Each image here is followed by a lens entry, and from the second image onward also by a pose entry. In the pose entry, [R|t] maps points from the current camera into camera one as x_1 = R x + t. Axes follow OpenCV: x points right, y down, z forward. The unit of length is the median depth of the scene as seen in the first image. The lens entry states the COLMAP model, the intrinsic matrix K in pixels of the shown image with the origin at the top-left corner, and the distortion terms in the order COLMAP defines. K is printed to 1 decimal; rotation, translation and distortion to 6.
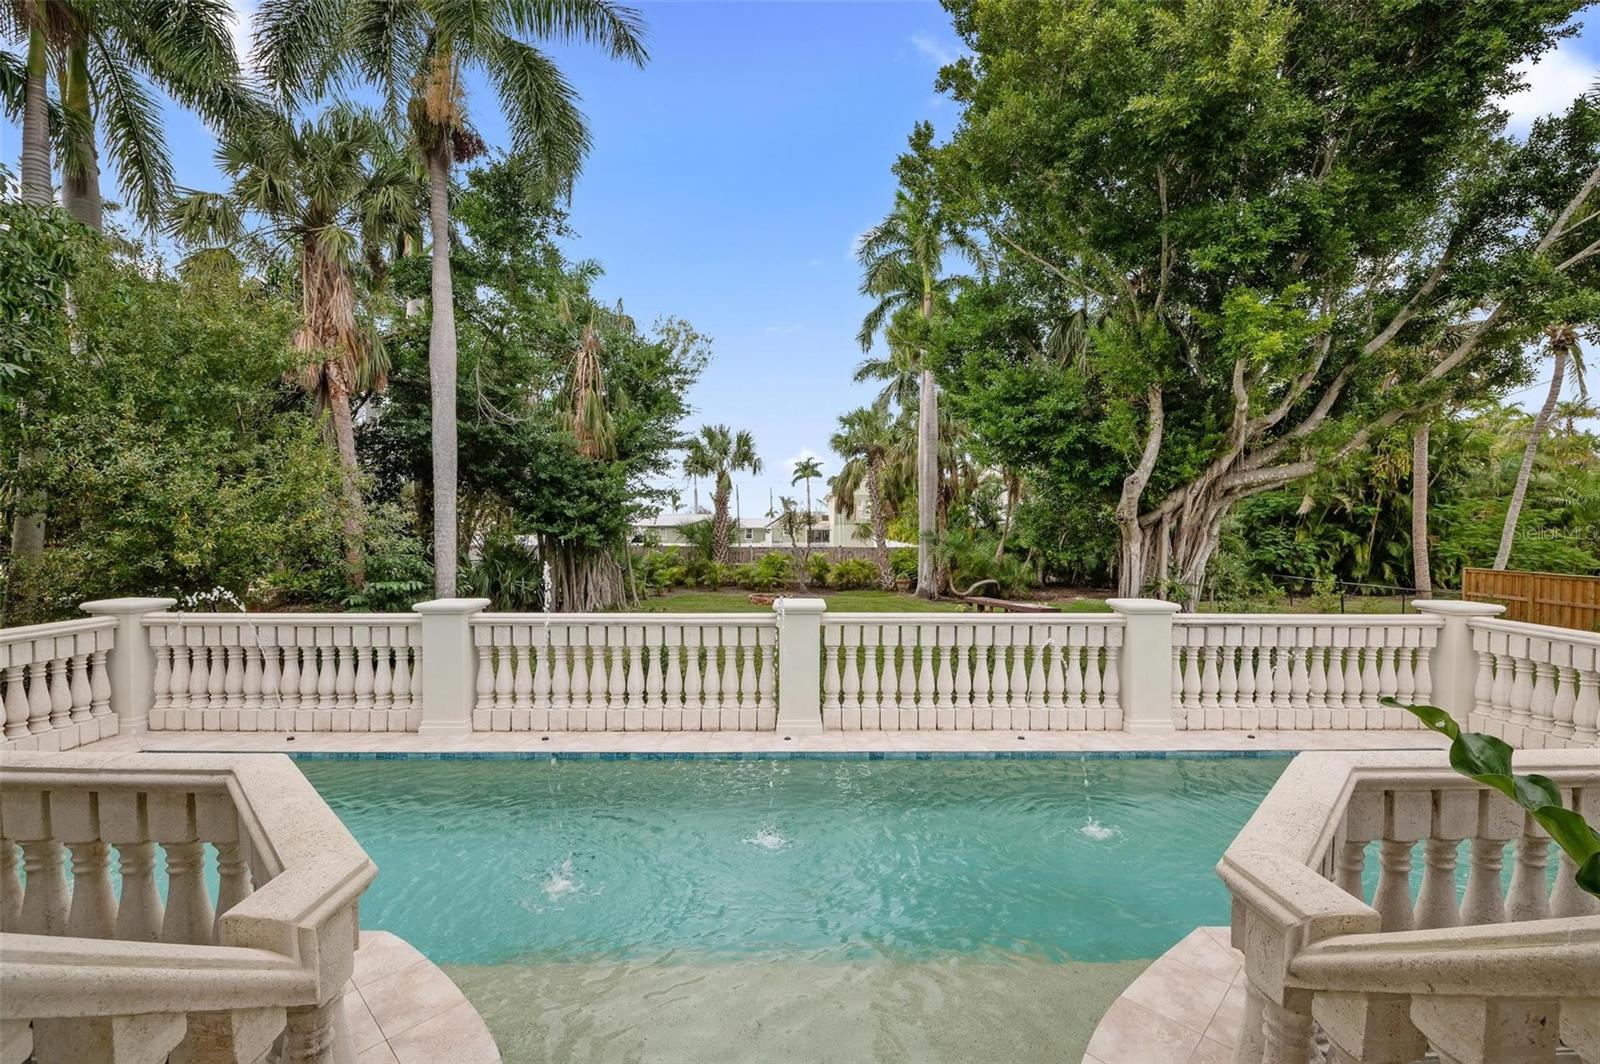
lens RADIAL K [[683.6, 0, 803.8], [0, 683.6, 541.9], [0, 0, 1]] dist [-0.019600, -0.002363]
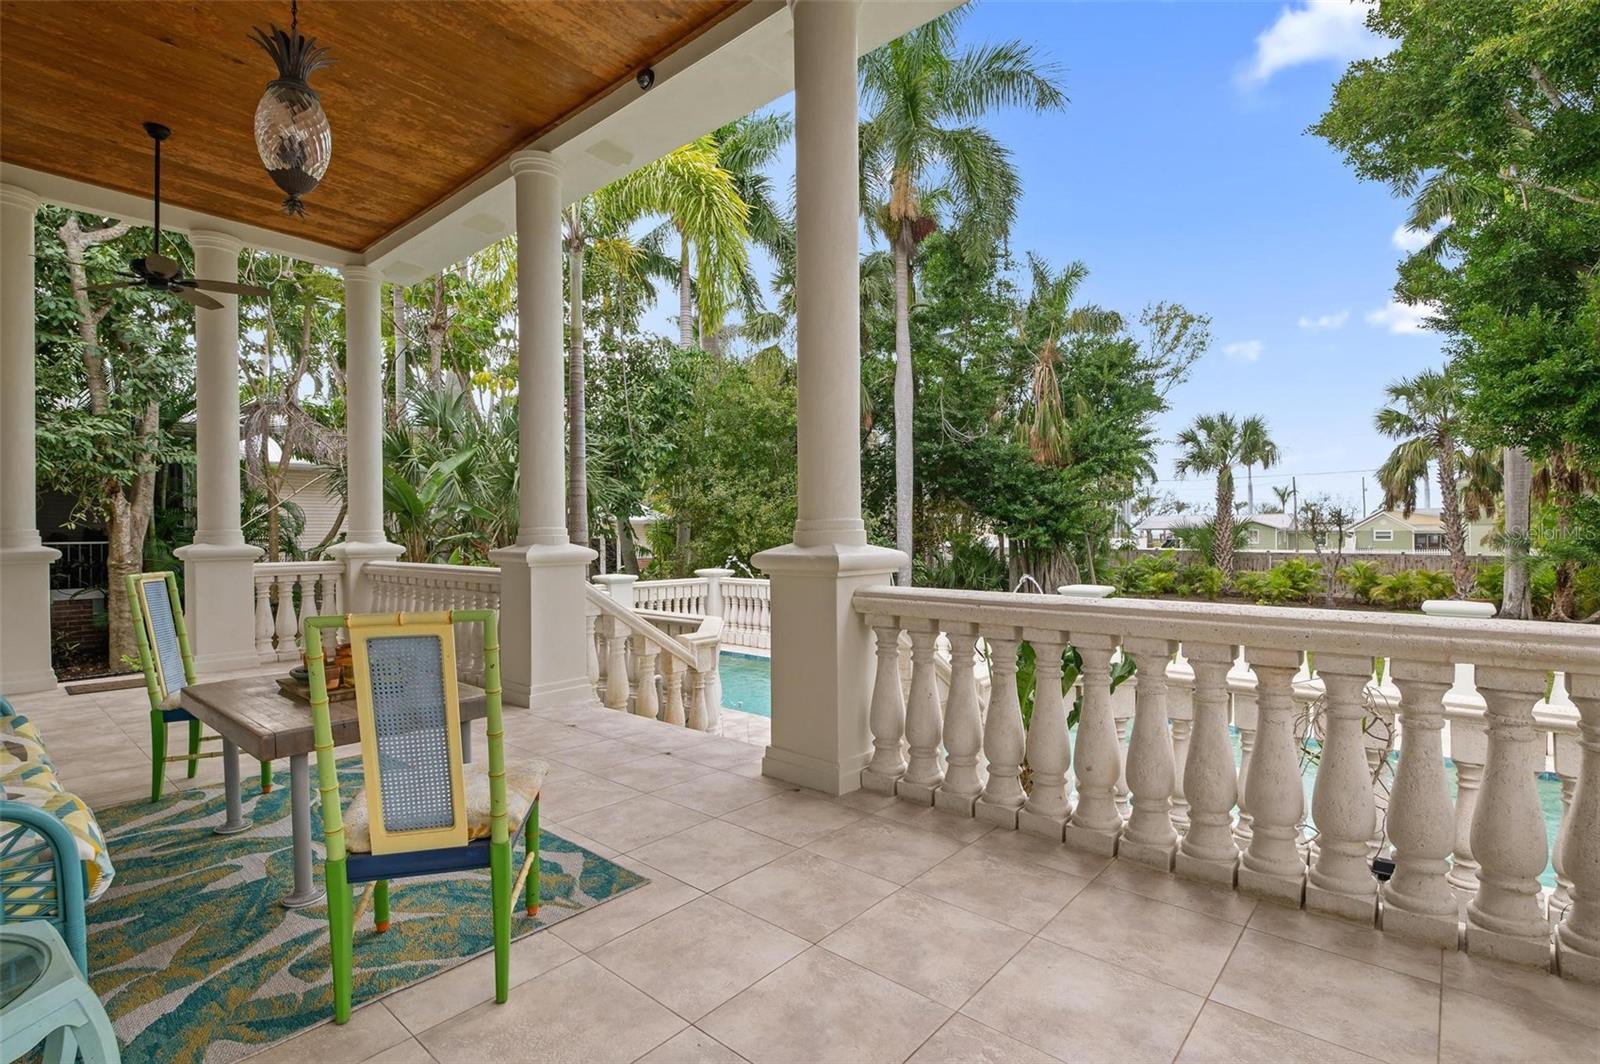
lens RADIAL K [[753.4, 0, 807.3], [0, 753.4, 536.4], [0, 0, 1]] dist [-0.001135, -0.000038]
pose [[0.748718, 0.000462, -0.662889, 0.201953], [-0.010321, 0.999887, -0.010960, 0.006560], [0.662809, 0.015048, 0.748638, -0.137517]]
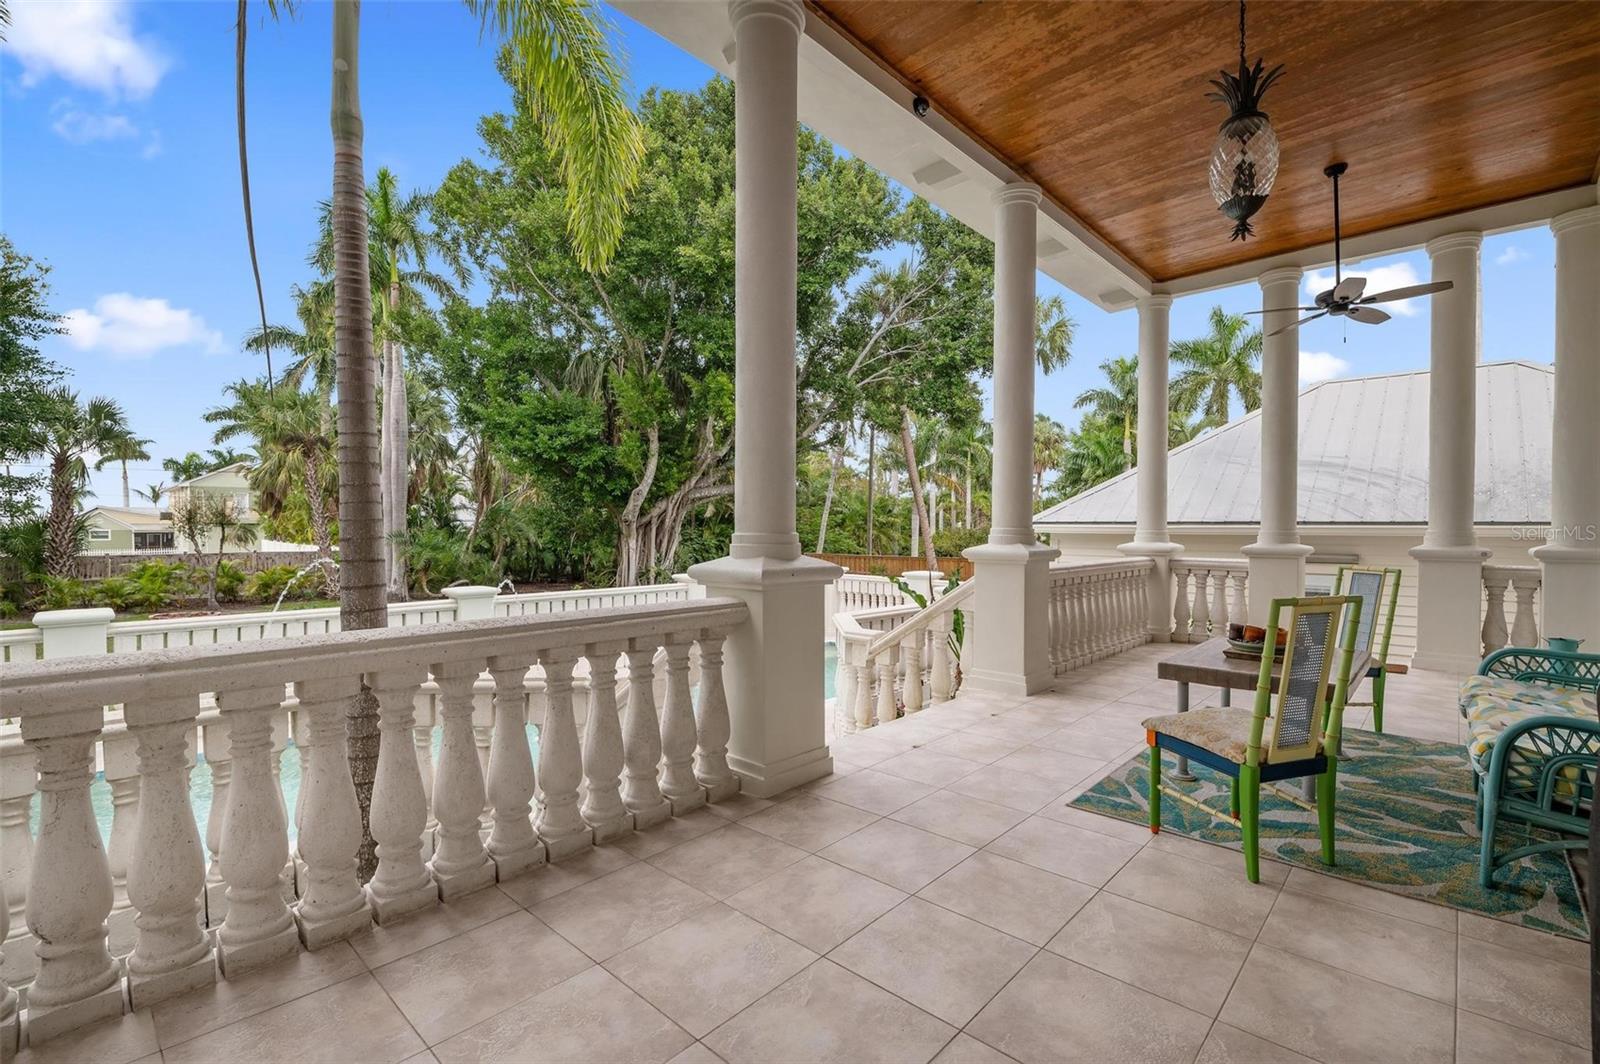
lens RADIAL K [[717.5, 0, 799.0], [0, 717.5, 533.3], [0, 0, 1]] dist [-0.008212, -0.000709]
pose [[0.689729, -0.007310, 0.724031, -0.211114], [0.017527, 0.999825, -0.006603, 0.003012], [-0.723856, 0.017245, 0.689736, -0.127357]]
